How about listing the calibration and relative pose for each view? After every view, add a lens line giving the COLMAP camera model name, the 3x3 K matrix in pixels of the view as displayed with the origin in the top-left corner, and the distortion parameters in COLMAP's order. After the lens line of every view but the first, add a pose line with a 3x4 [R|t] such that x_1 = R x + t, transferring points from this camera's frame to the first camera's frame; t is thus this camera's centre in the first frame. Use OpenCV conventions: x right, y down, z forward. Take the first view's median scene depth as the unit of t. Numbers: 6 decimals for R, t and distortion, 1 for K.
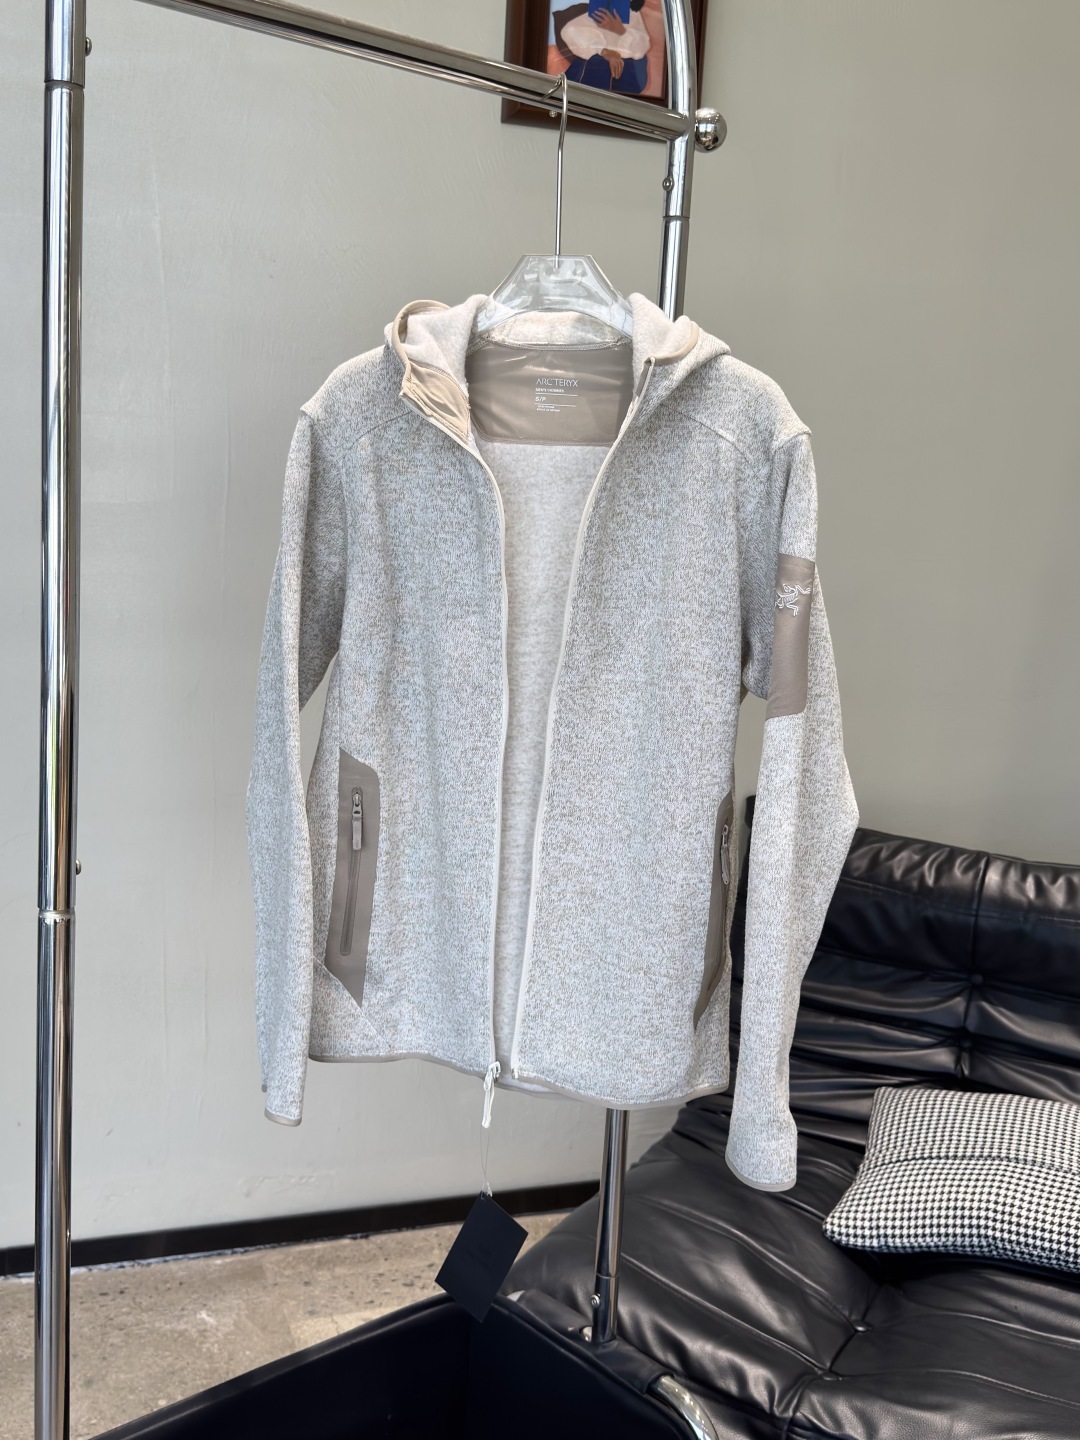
lens RADIAL K [[1520.1, 0, 538.4], [0, 1520.1, 724.4], [0, 0, 1]] dist [0.151665, -0.336032]
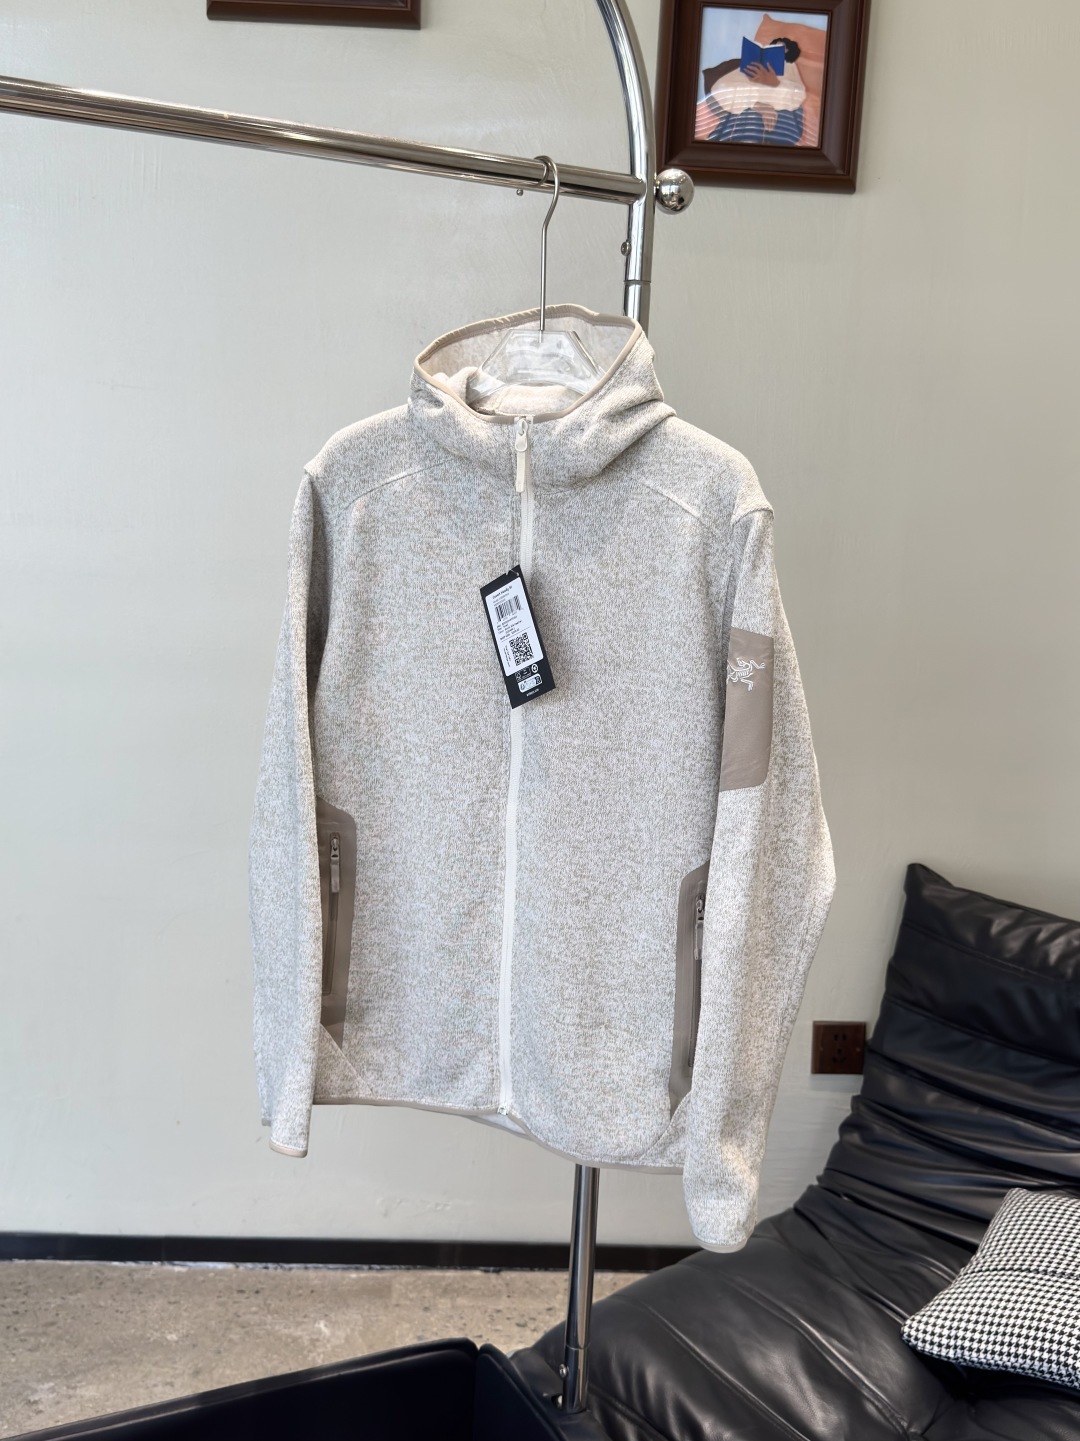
lens RADIAL K [[1491.5, 0, 540.1], [0, 1491.5, 728.3], [0, 0, 1]] dist [0.149756, -0.313063]
pose [[0.962515, 0.040427, -0.268198, 0.205726], [-0.045859, 0.998850, -0.014019, -0.017401], [0.267323, 0.025793, 0.963262, 0.038473]]
